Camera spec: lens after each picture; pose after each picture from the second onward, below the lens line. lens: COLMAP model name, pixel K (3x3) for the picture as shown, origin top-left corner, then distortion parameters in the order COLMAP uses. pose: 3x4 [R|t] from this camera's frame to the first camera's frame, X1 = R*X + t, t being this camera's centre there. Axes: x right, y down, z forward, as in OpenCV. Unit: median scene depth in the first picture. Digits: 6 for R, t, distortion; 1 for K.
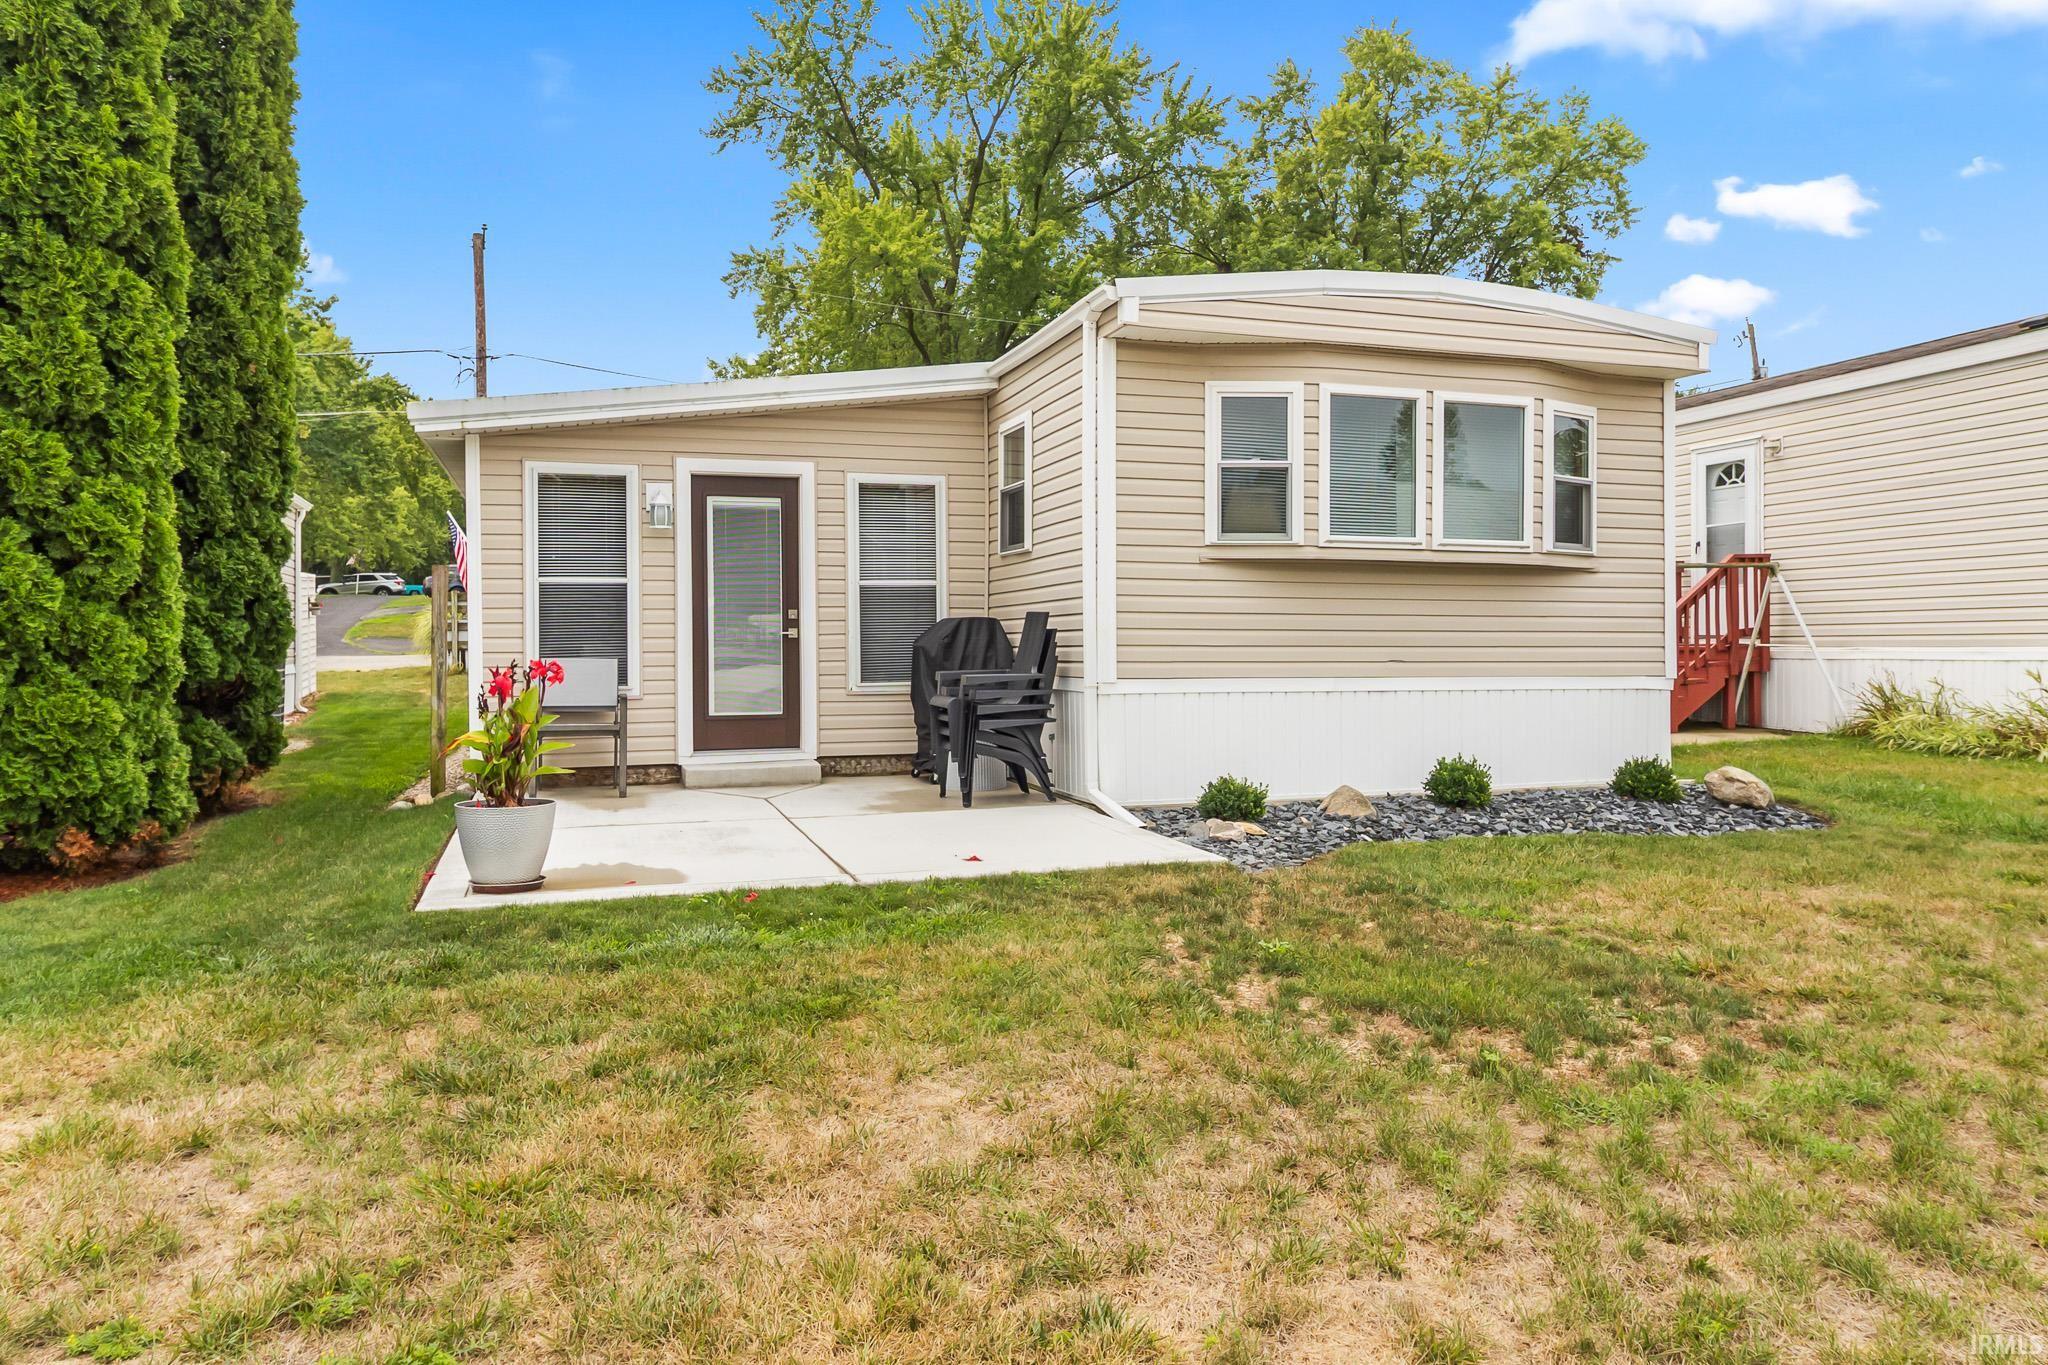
lens RADIAL K [[1369.6, 0, 1025.1], [0, 1369.6, 648.8], [0, 0, 1]] dist [0.004195, 0.000647]
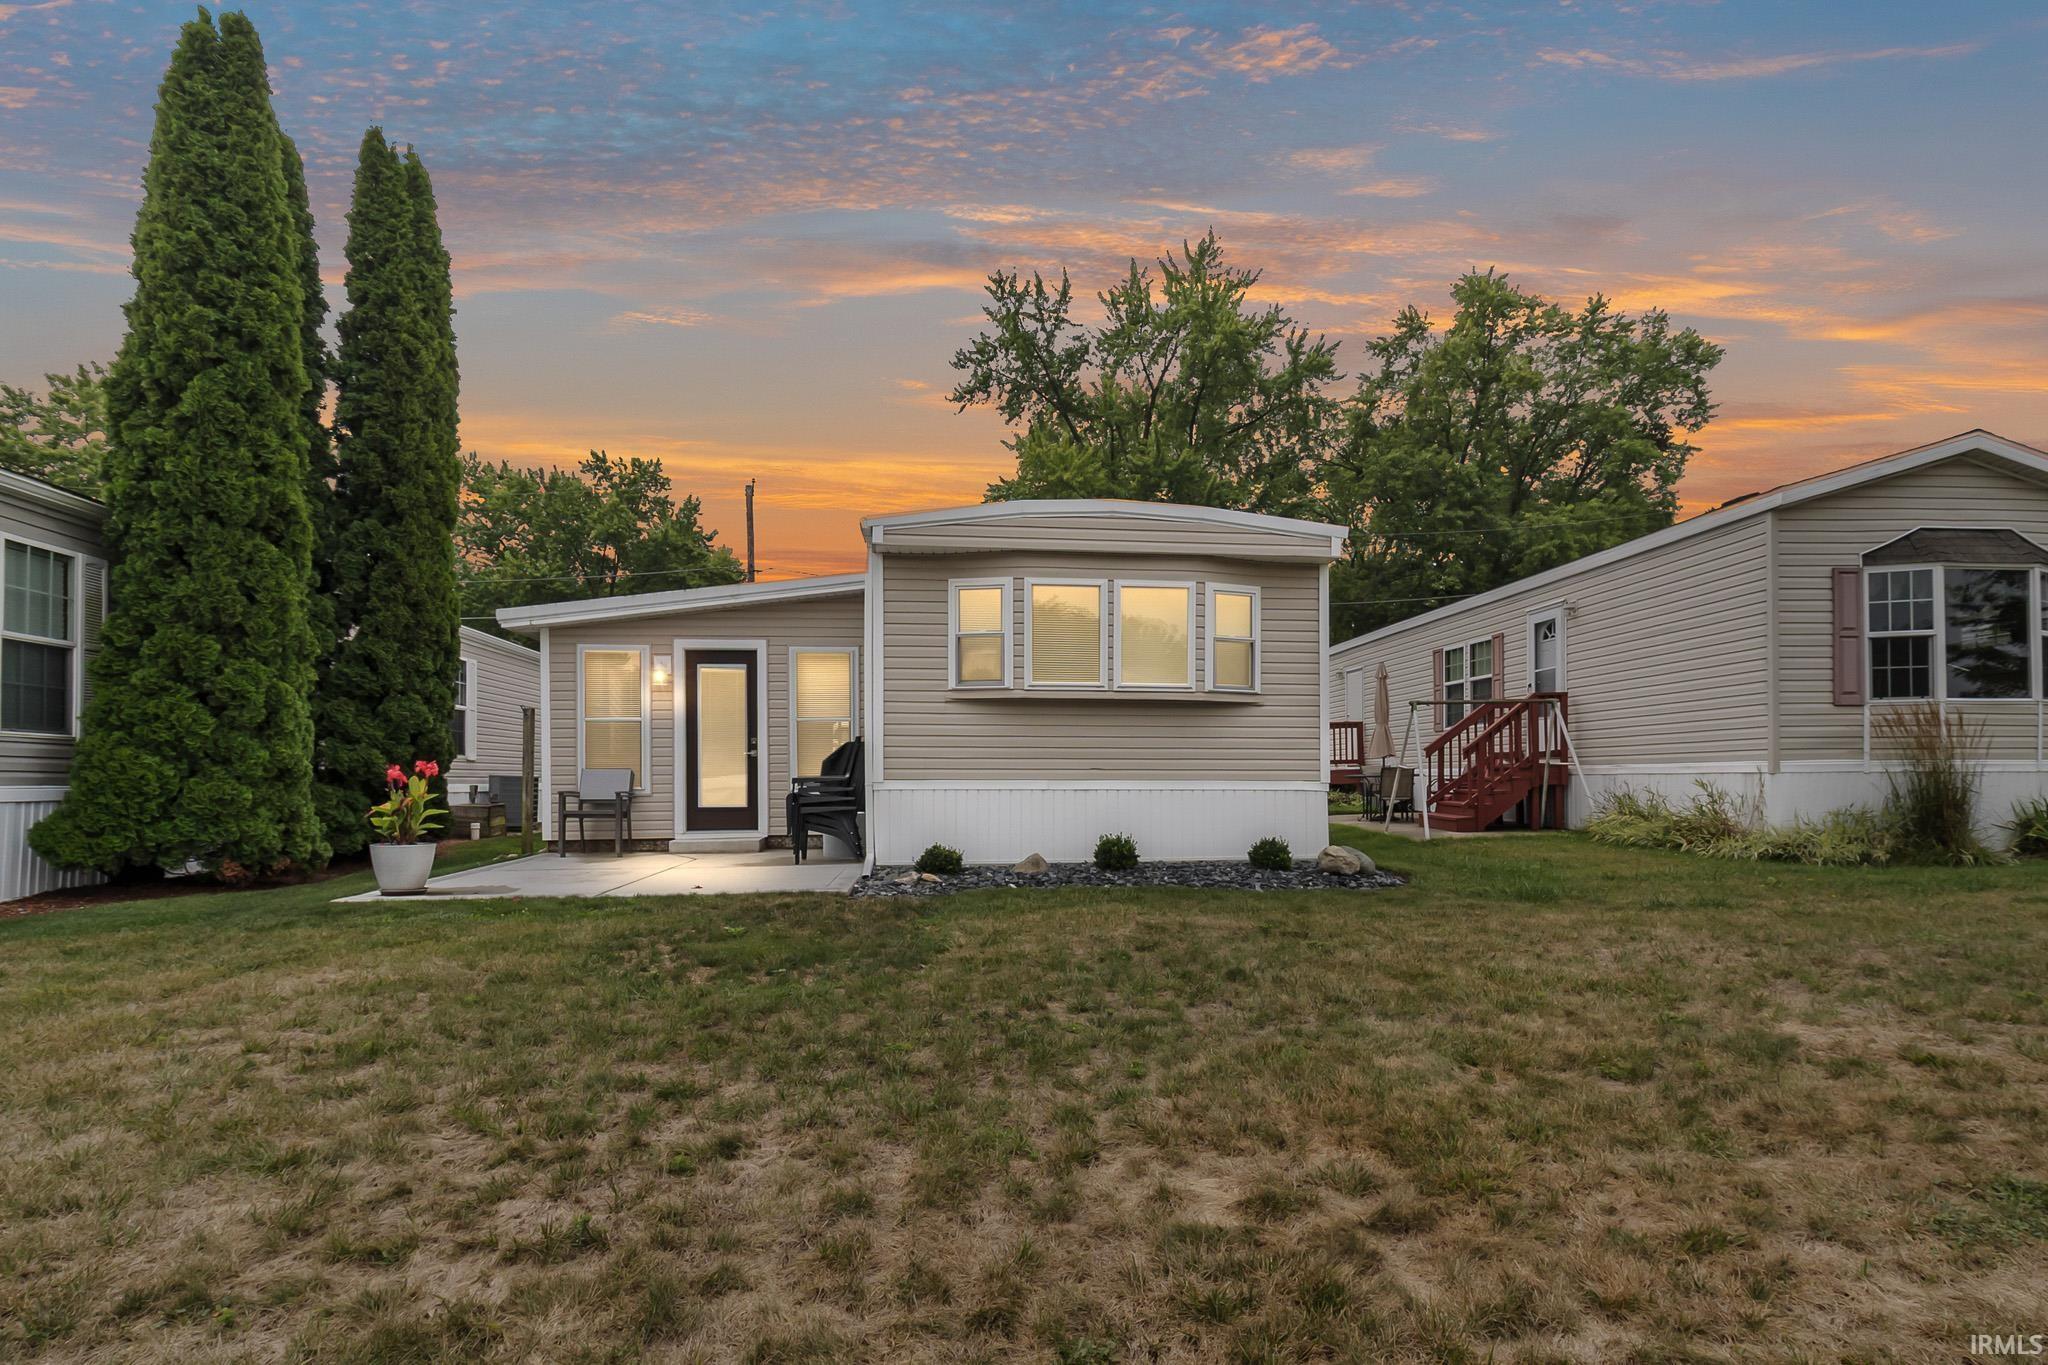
lens RADIAL K [[1067.9, 0, 1063.2], [0, 1067.9, 774.3], [0, 0, 1]] dist [0.011207, 0.001453]
pose [[0.980372, -0.000521, -0.197158, 0.414704], [-0.000774, 0.999979, -0.006491, 0.019622], [0.197157, 0.006516, 0.980350, -0.091740]]
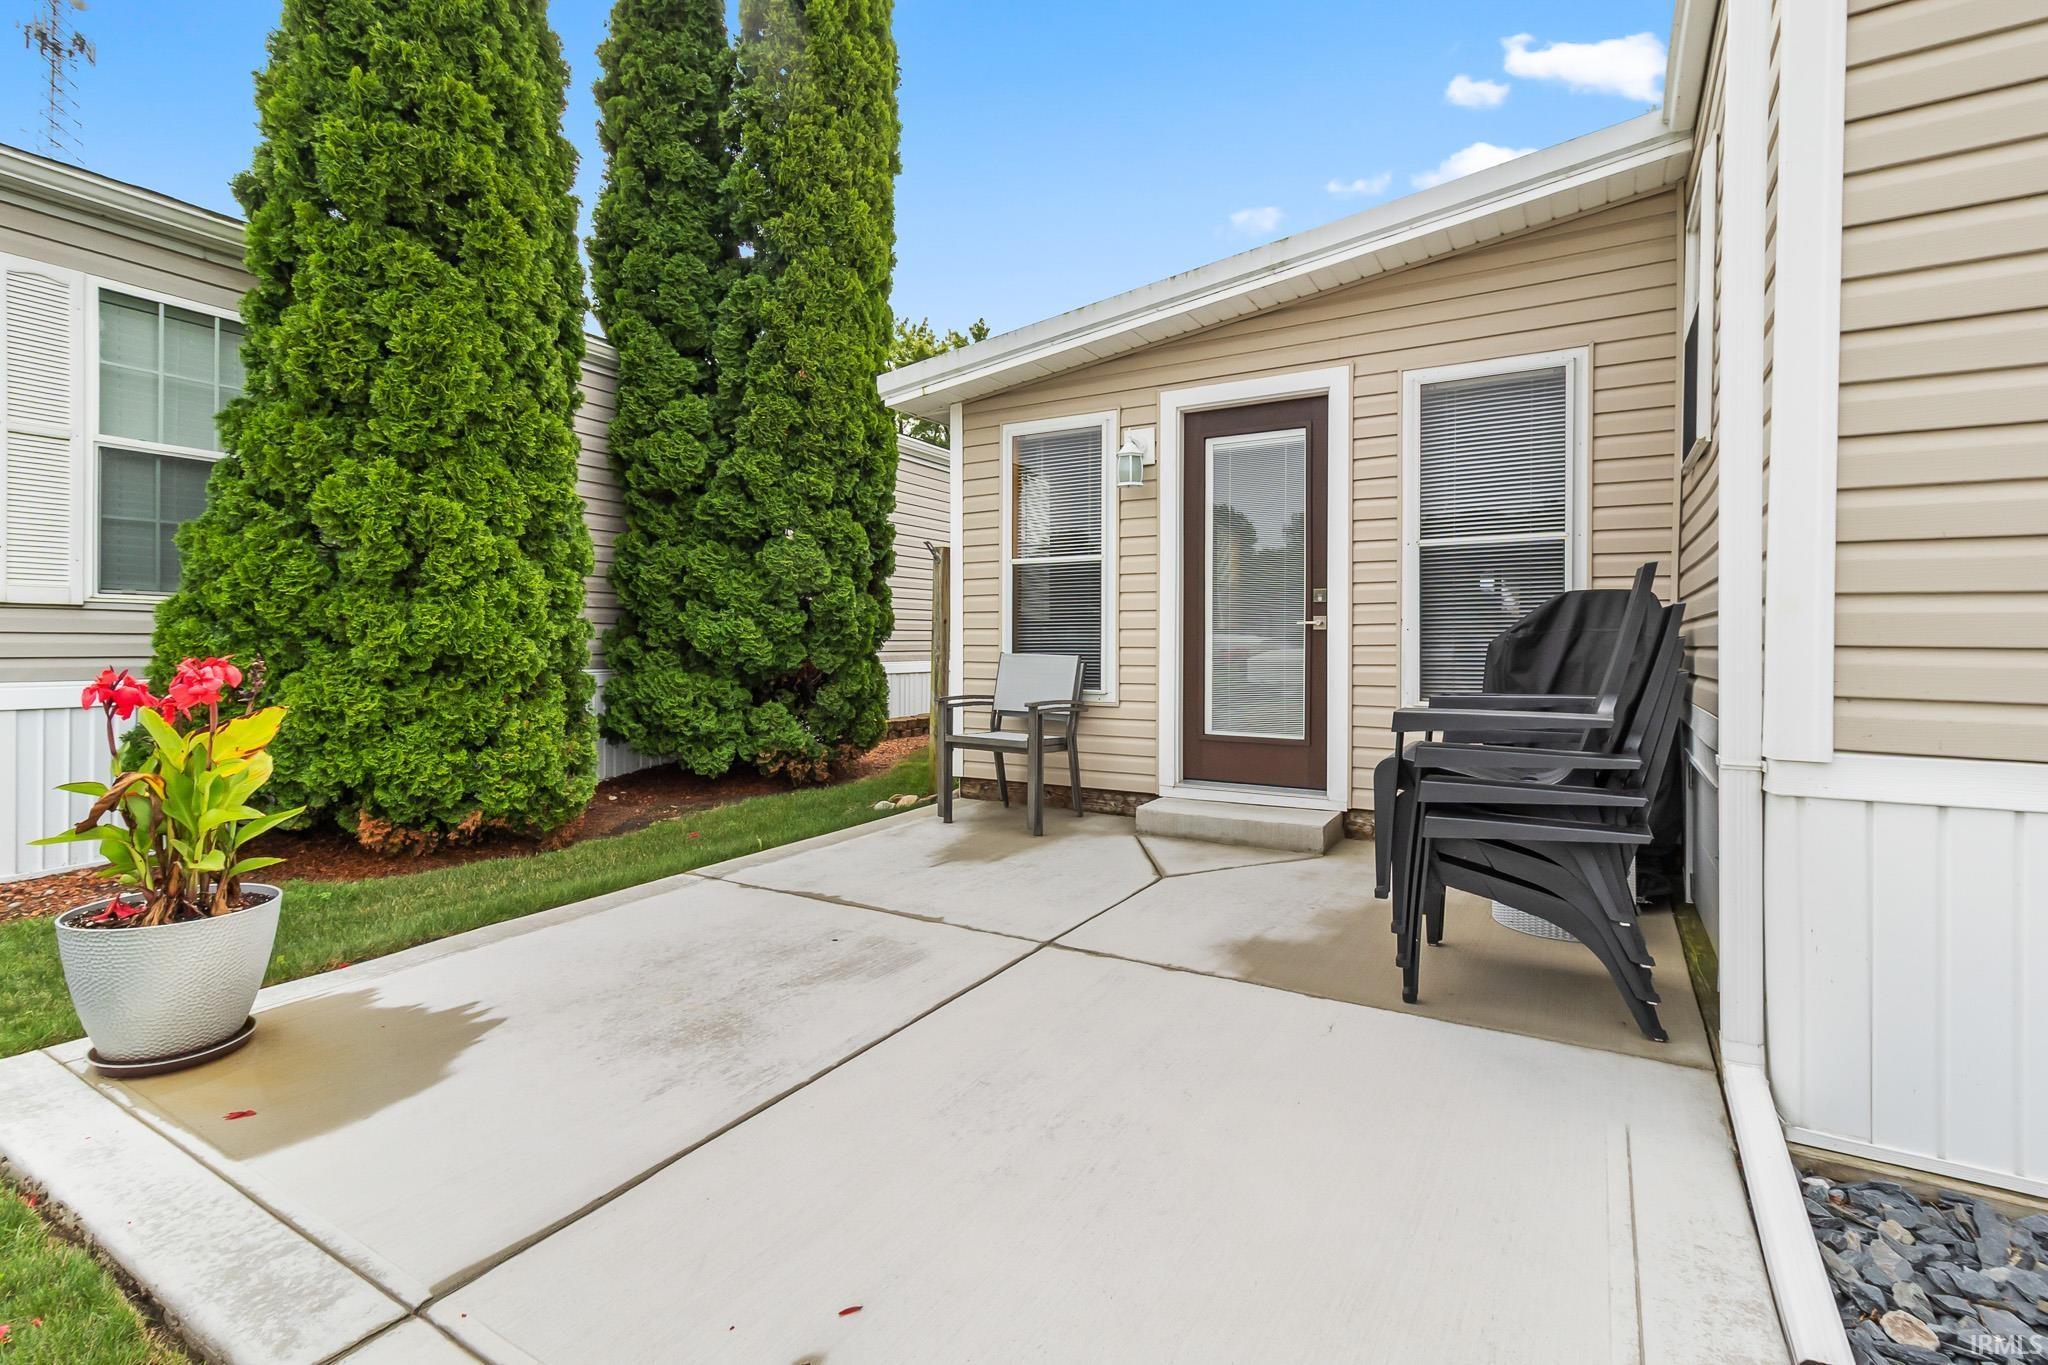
lens RADIAL K [[946.9, 0, 1012.0], [0, 946.9, 642.0], [0, 0, 1]] dist [0.015929, -0.000830]
pose [[0.656311, 0.011075, -0.754409, 0.091453], [-0.011750, 0.999921, 0.004458, -0.002436], [0.754399, 0.005938, 0.656389, 0.597858]]
